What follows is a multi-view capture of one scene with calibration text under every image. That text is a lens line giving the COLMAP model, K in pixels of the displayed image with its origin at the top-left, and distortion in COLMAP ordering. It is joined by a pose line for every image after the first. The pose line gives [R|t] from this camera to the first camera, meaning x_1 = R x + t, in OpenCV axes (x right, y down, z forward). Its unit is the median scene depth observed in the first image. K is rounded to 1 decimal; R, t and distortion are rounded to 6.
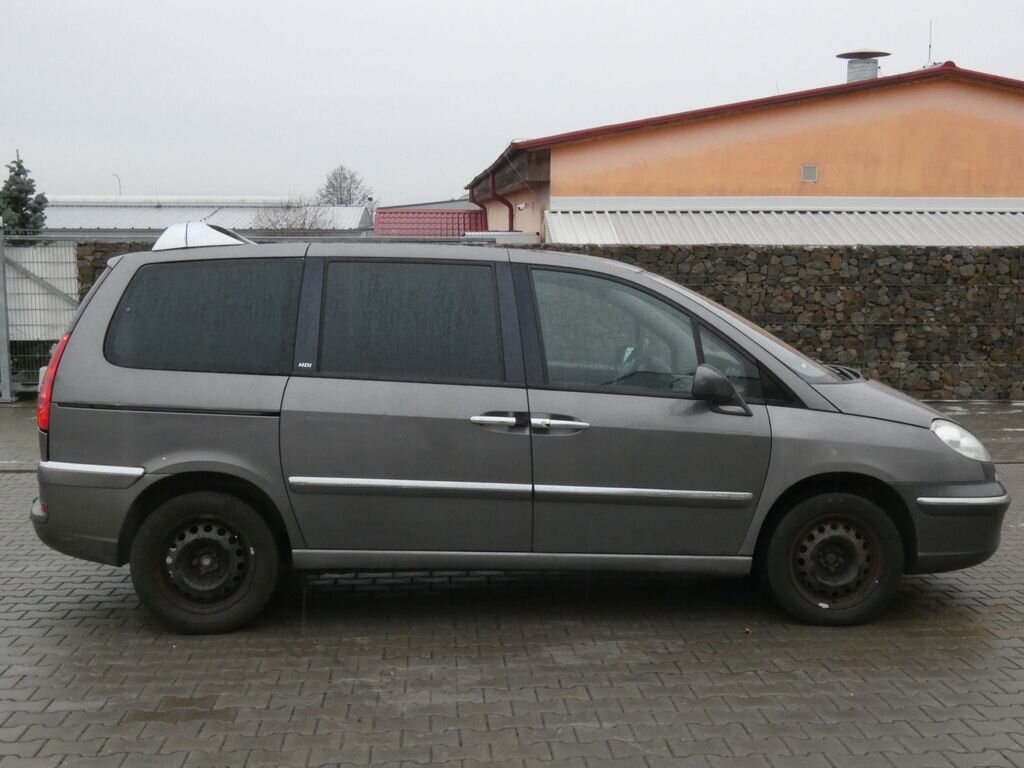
lens RADIAL K [[1246.2, 0, 512.0], [0, 1246.2, 384.0], [0, 0, 1]] dist [0.032686, -0.028110]
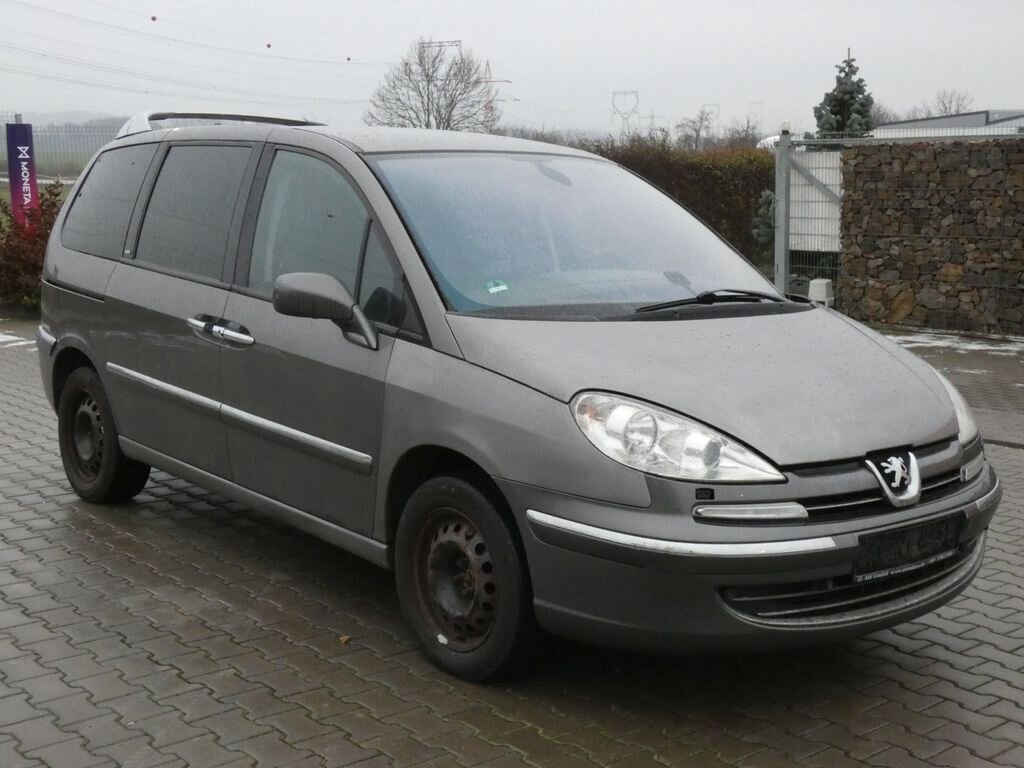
lens RADIAL K [[1322.6, 0, 512.0], [0, 1322.6, 384.0], [0, 0, 1]] dist [0.031094, -0.013367]
pose [[0.594730, 0.121167, -0.794742, 0.301570], [-0.076521, 0.992620, 0.094073, -0.011683], [0.800276, 0.004867, 0.599612, 0.216221]]
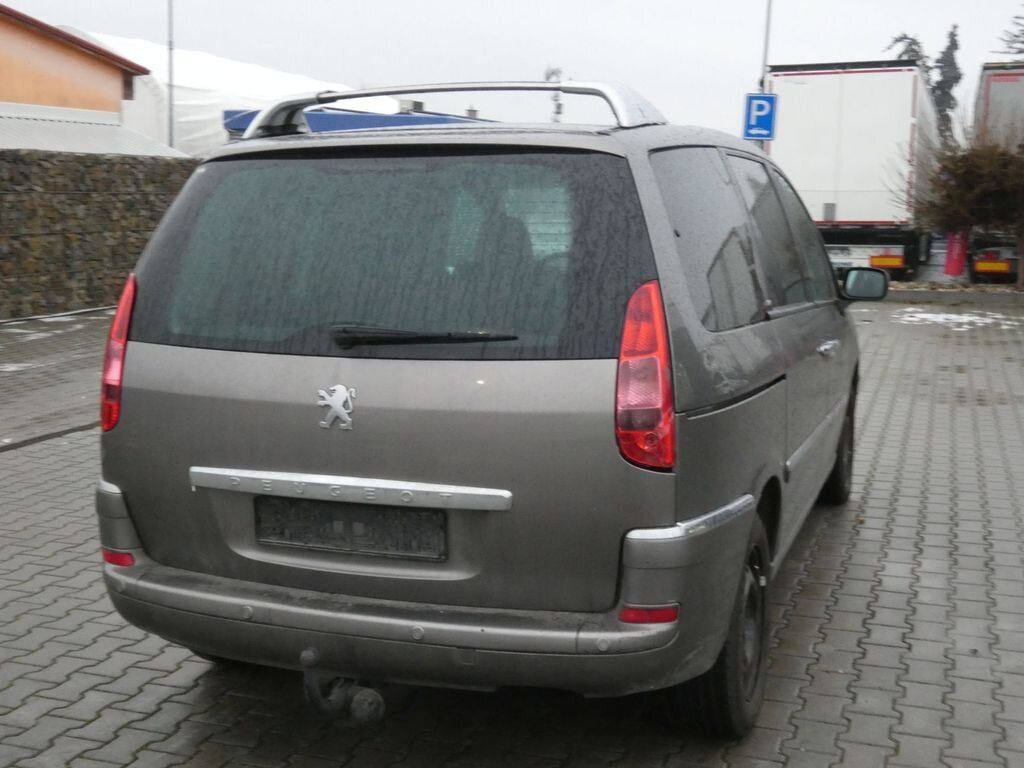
lens RADIAL K [[1246.2, 0, 512.0], [0, 1246.2, 384.0], [0, 0, 1]] dist [0.032686, -0.028110]
pose [[0.405534, -0.144897, 0.902522, -0.304403], [0.079986, 0.989194, 0.122871, -0.023769], [-0.910573, 0.022361, 0.412742, 0.295710]]
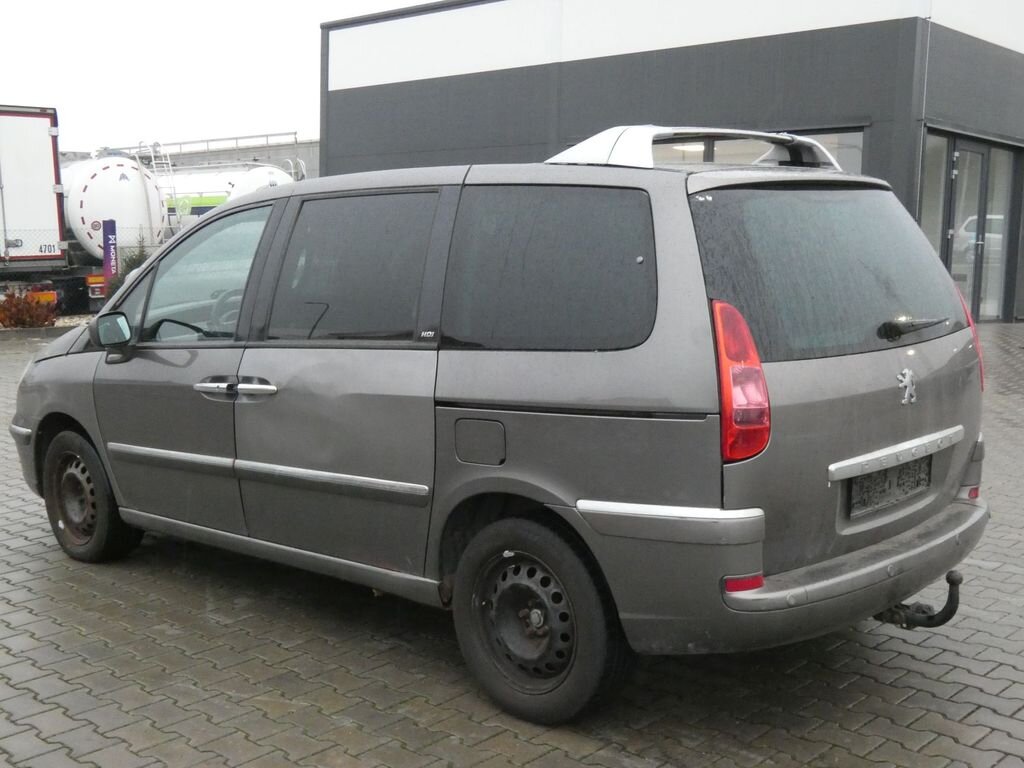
lens RADIAL K [[1246.2, 0, 512.0], [0, 1246.2, 384.0], [0, 0, 1]] dist [0.032686, -0.028110]
pose [[-0.684605, -0.089775, 0.723364, -0.265964], [0.067846, 0.980230, 0.185865, -0.049962], [-0.725750, 0.176321, -0.664980, 0.619556]]
